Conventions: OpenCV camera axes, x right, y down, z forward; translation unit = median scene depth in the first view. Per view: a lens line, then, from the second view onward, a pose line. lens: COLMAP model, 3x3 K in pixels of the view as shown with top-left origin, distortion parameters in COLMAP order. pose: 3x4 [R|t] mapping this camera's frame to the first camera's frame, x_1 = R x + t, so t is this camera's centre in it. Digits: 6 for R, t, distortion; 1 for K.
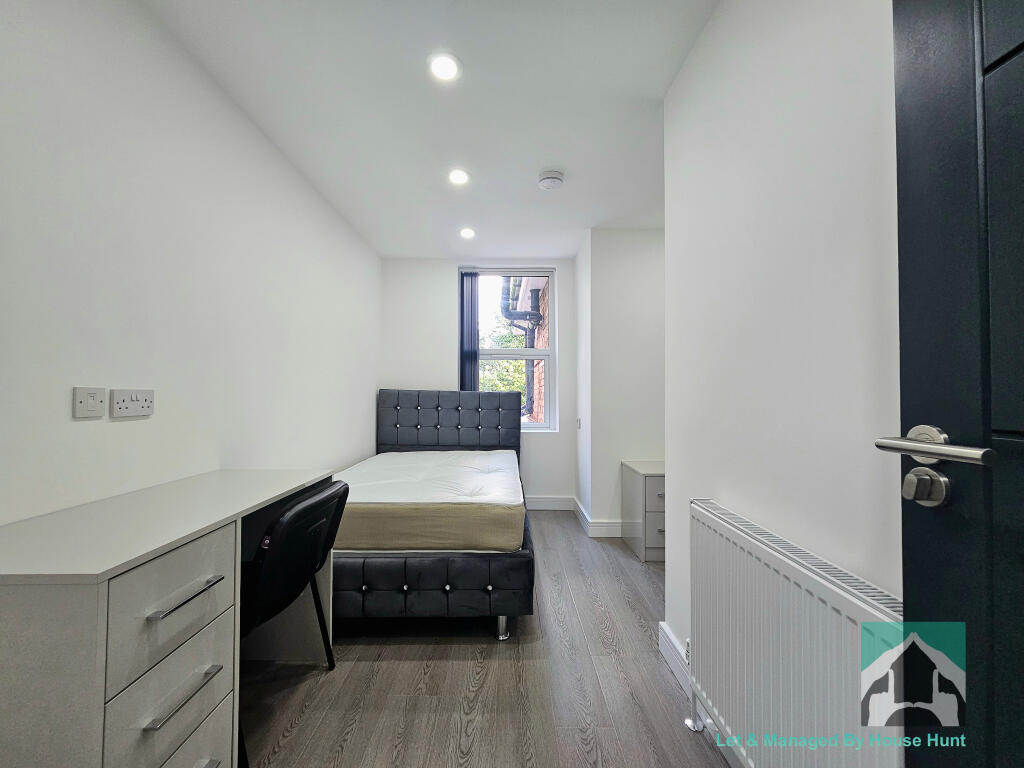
lens RADIAL K [[411.6, 0, 512.0], [0, 411.6, 384.0], [0, 0, 1]] dist [0.002265, 0.000260]
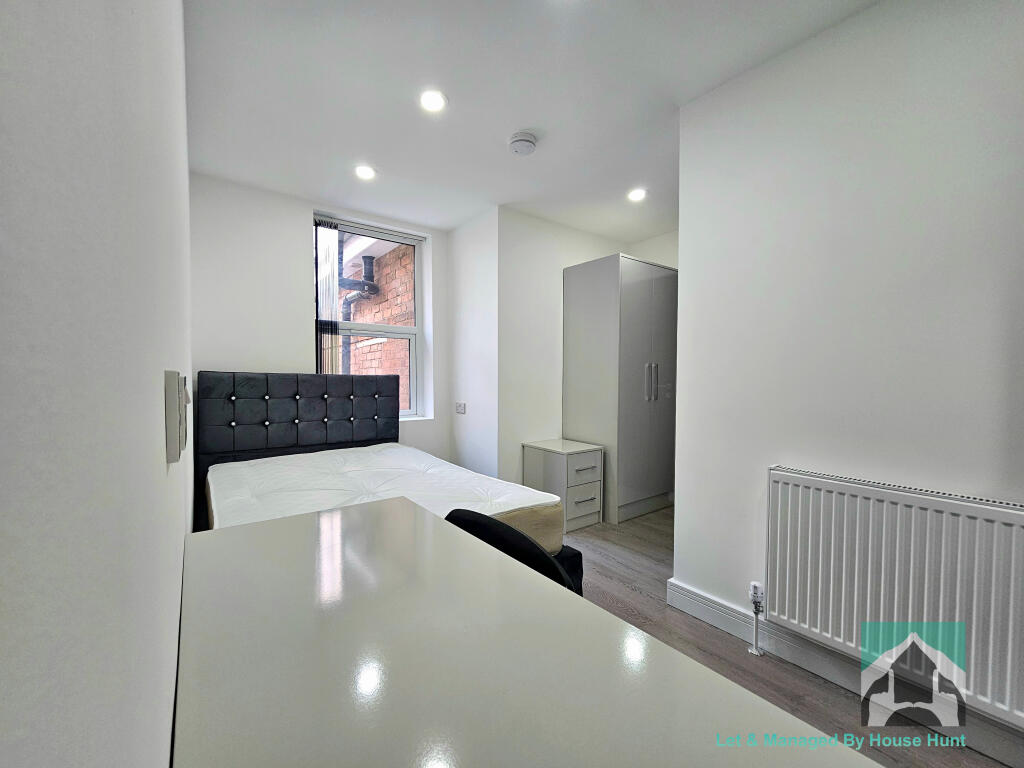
lens RADIAL K [[411.6, 0, 512.0], [0, 411.6, 384.0], [0, 0, 1]] dist [0.002265, 0.000260]
pose [[0.815271, -0.012186, 0.578952, -0.292401], [-0.013277, 0.999122, 0.039726, 0.000061], [-0.578928, -0.040074, 0.814394, 0.158899]]
